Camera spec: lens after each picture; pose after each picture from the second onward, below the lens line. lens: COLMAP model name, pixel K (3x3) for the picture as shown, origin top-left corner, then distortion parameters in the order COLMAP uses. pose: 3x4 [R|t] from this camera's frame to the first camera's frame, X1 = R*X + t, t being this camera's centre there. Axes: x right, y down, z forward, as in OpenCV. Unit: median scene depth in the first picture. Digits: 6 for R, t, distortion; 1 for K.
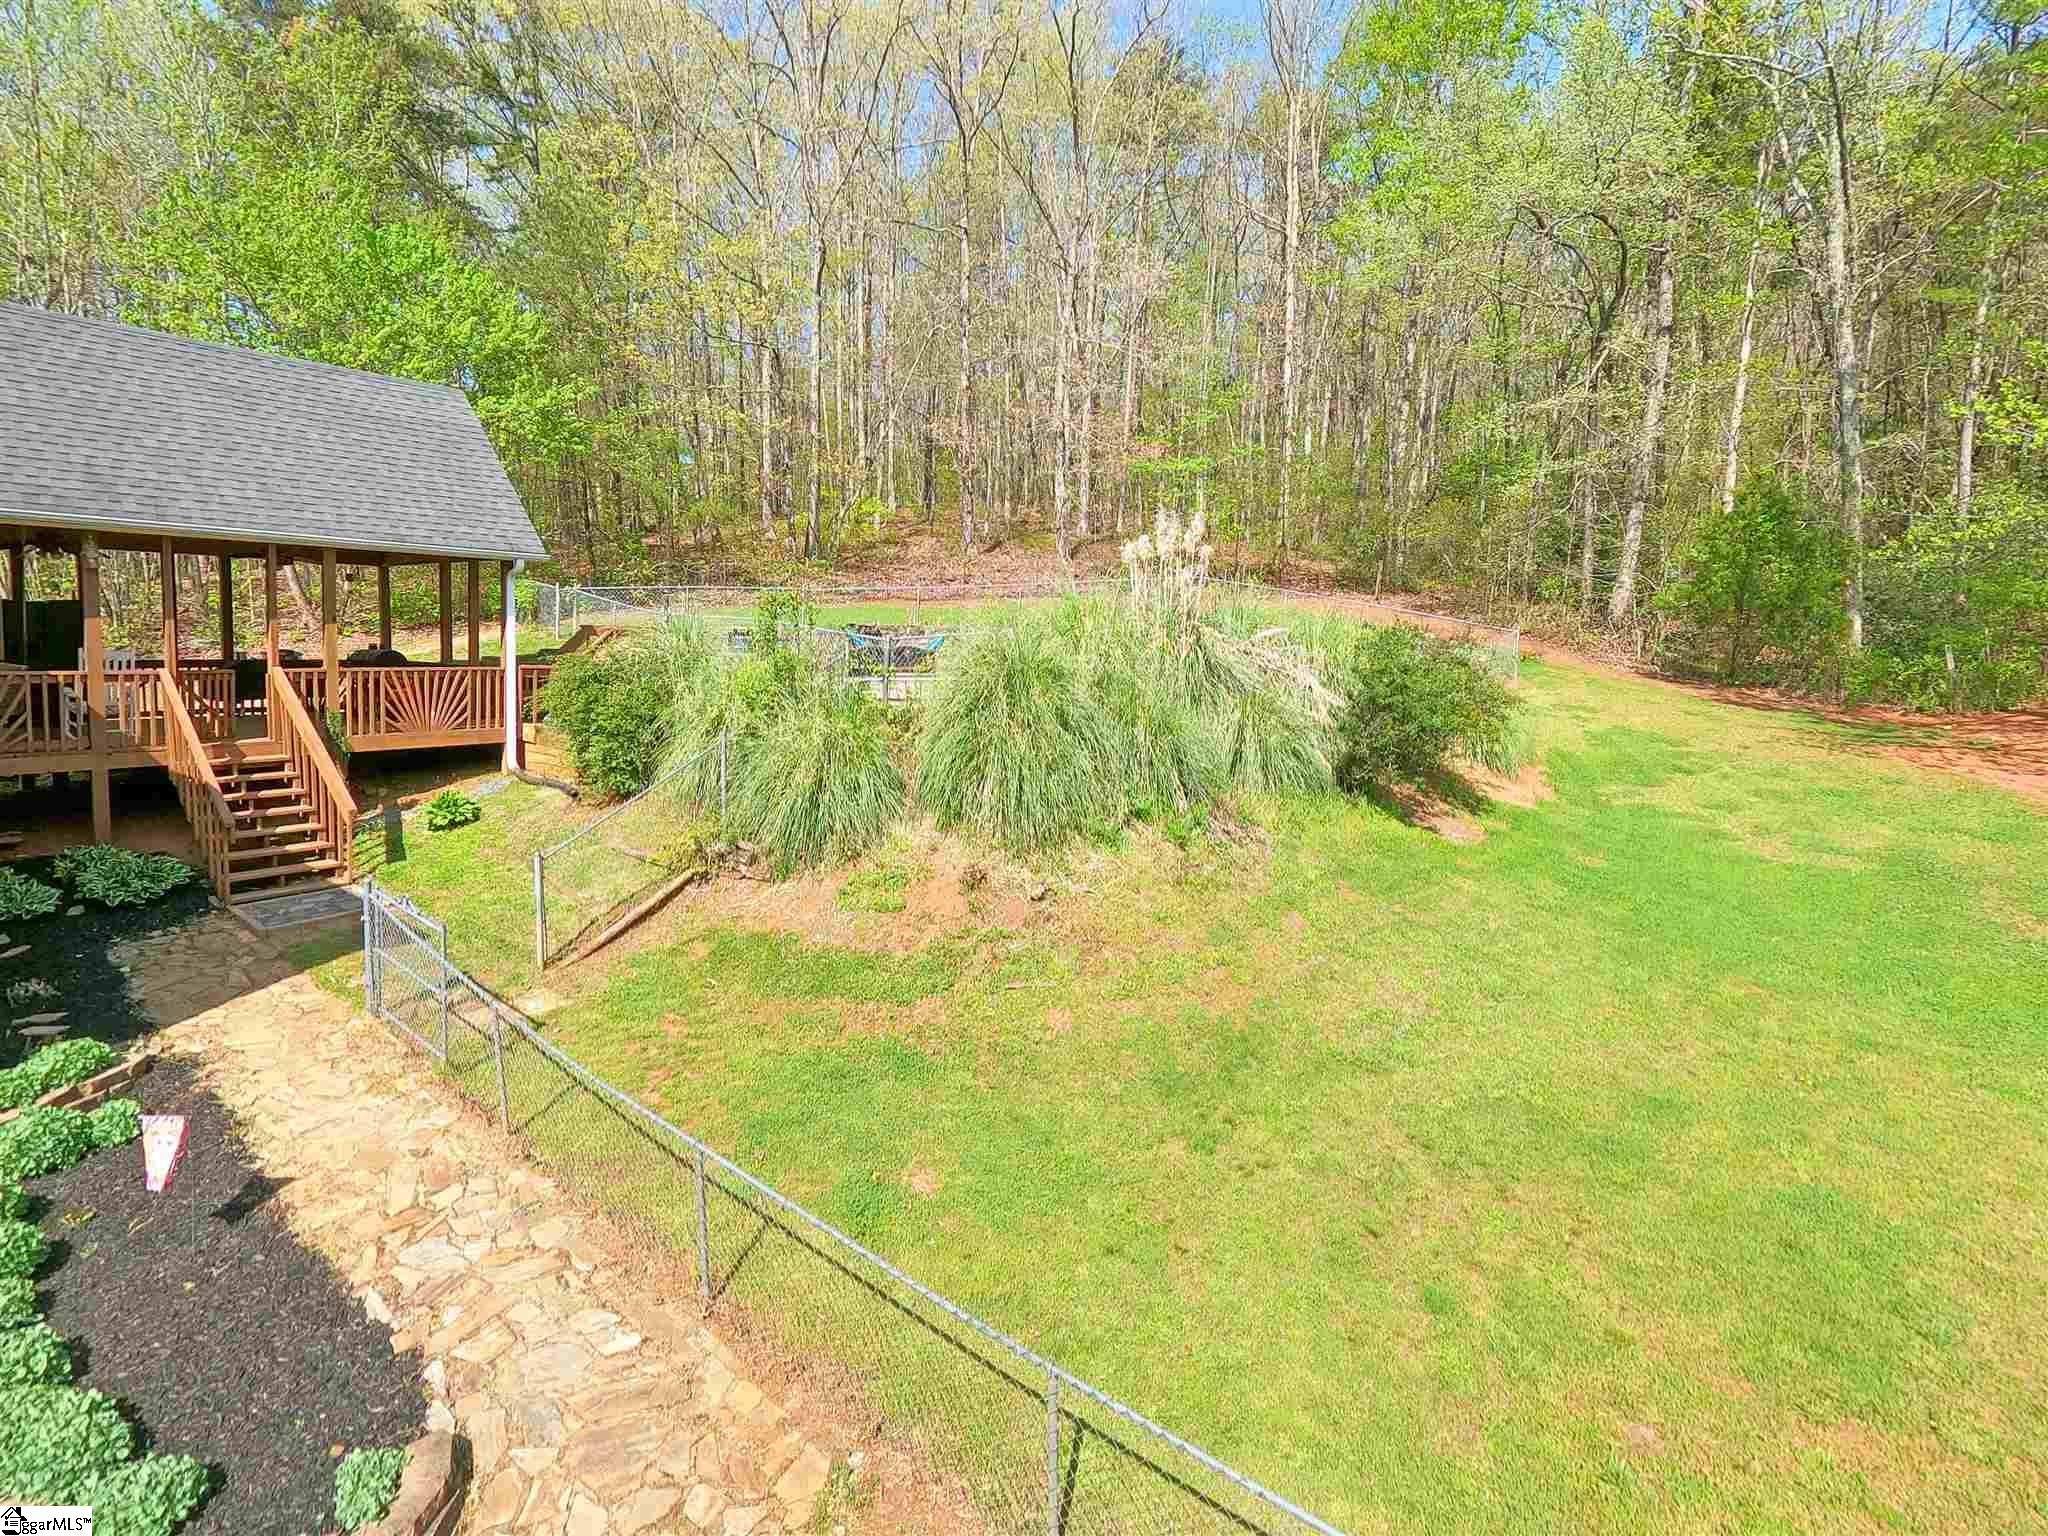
lens RADIAL K [[1009.9, 0, 1024.0], [0, 1009.9, 768.0], [0, 0, 1]] dist [-0.000372, 0.000142]
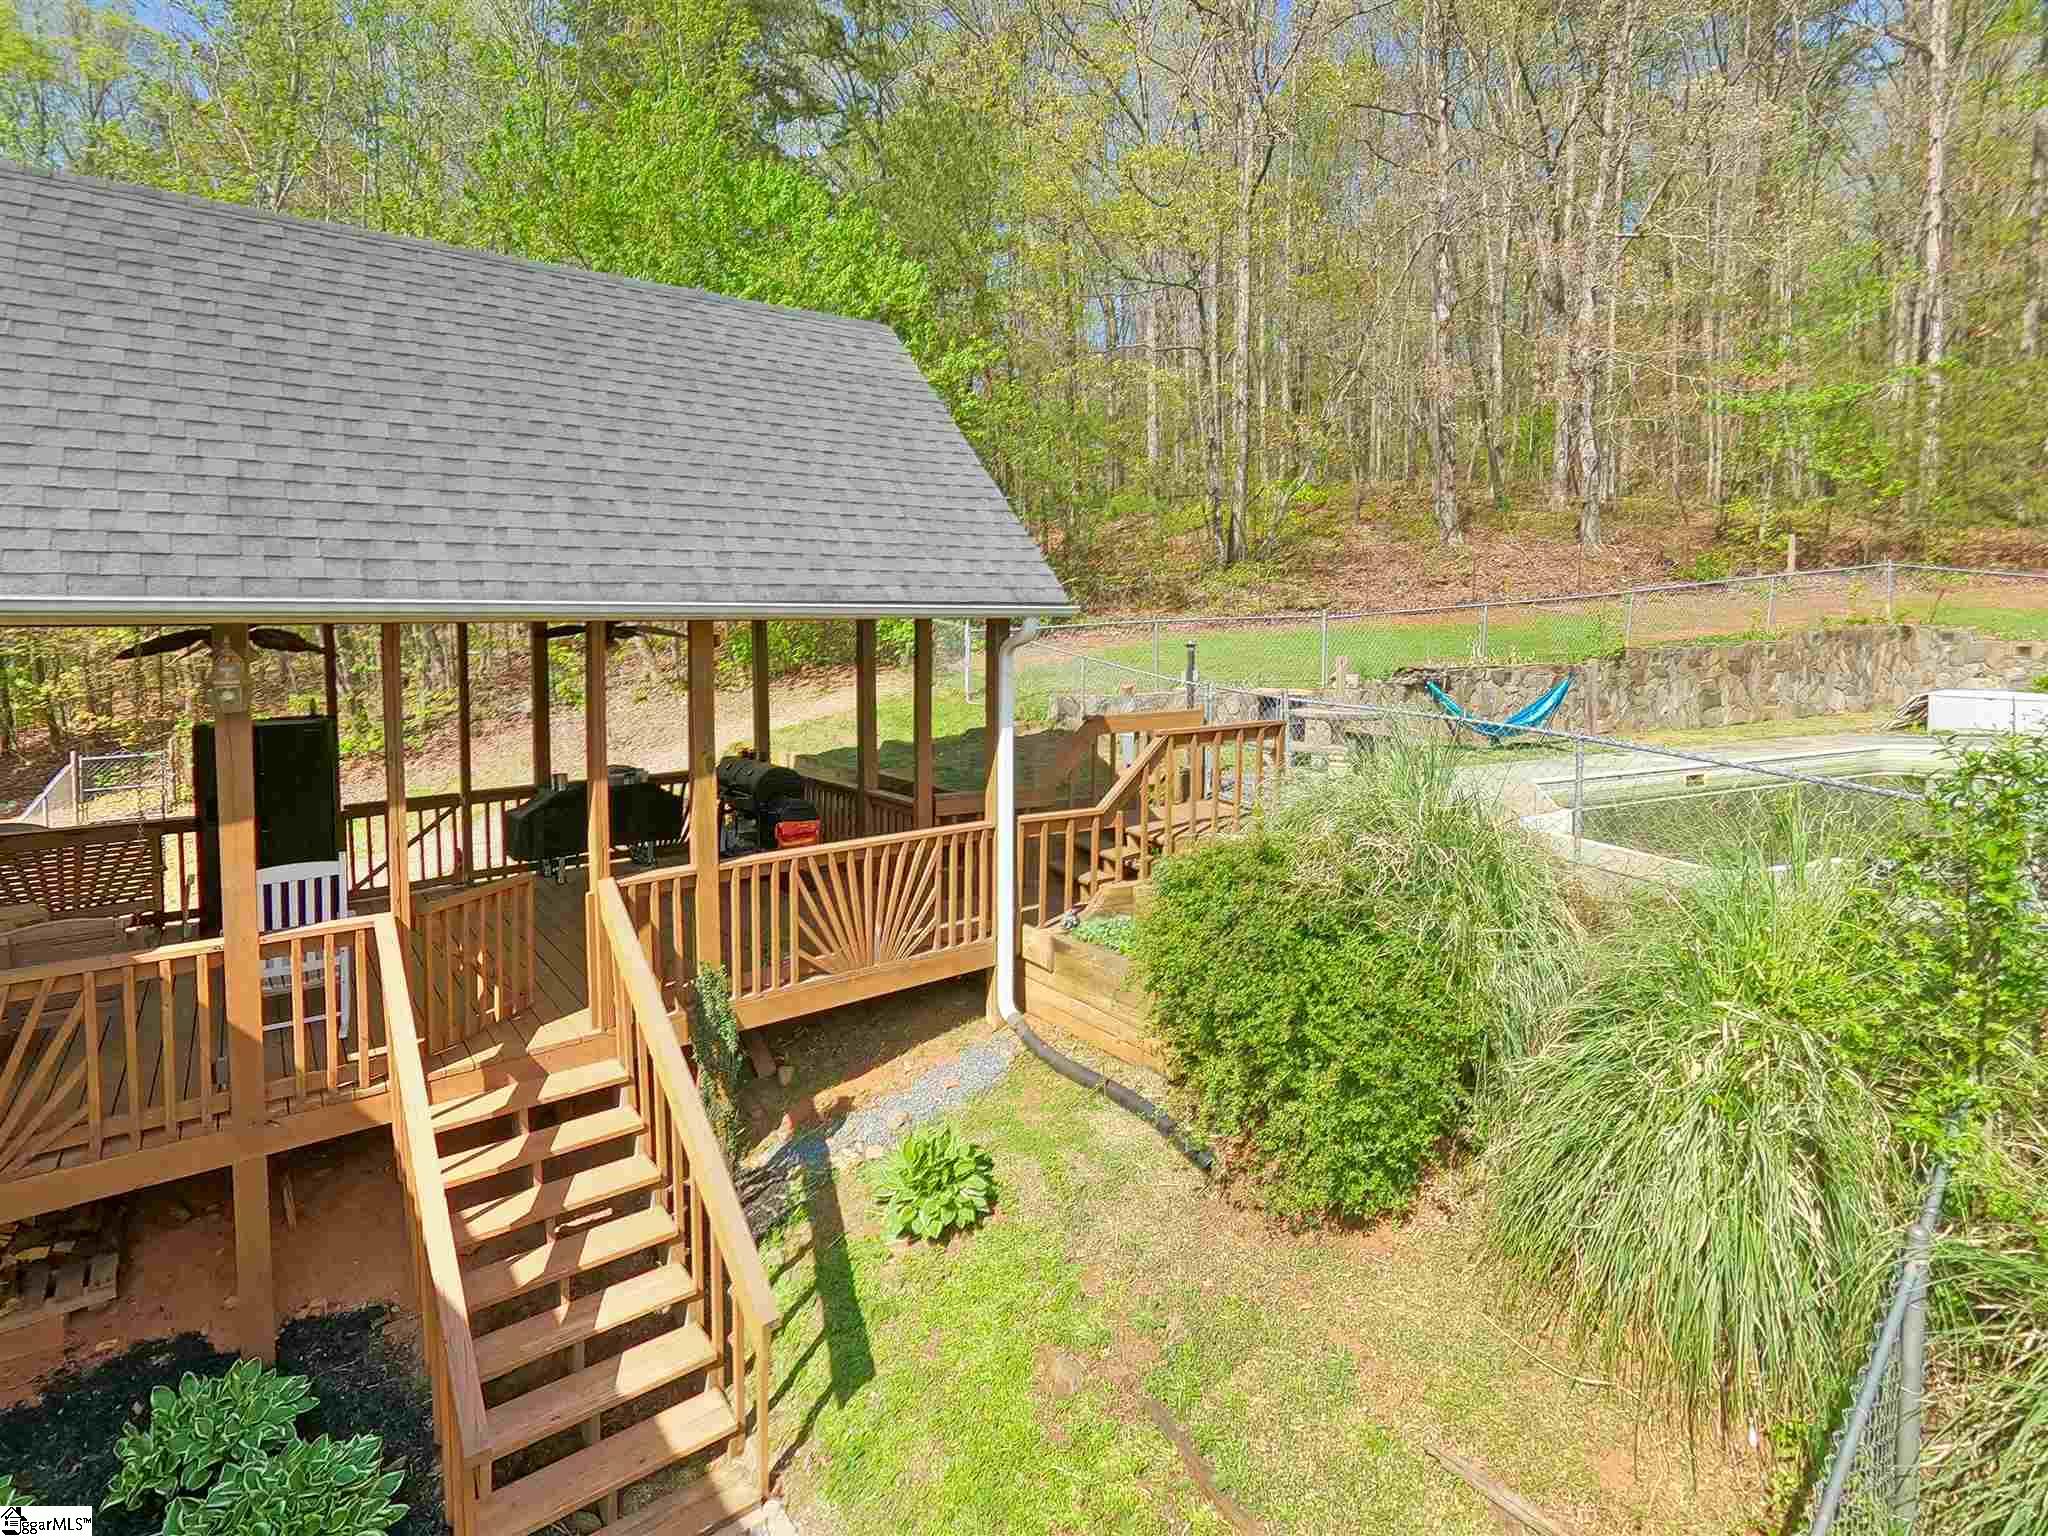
lens RADIAL K [[896.2, 0, 1026.0], [0, 896.2, 700.4], [0, 0, 1]] dist [-0.000989, -0.000229]
pose [[0.977355, -0.017326, -0.210896, -0.428298], [0.010760, 0.999422, -0.032241, -0.158592], [0.211333, 0.029242, 0.976977, 0.589271]]
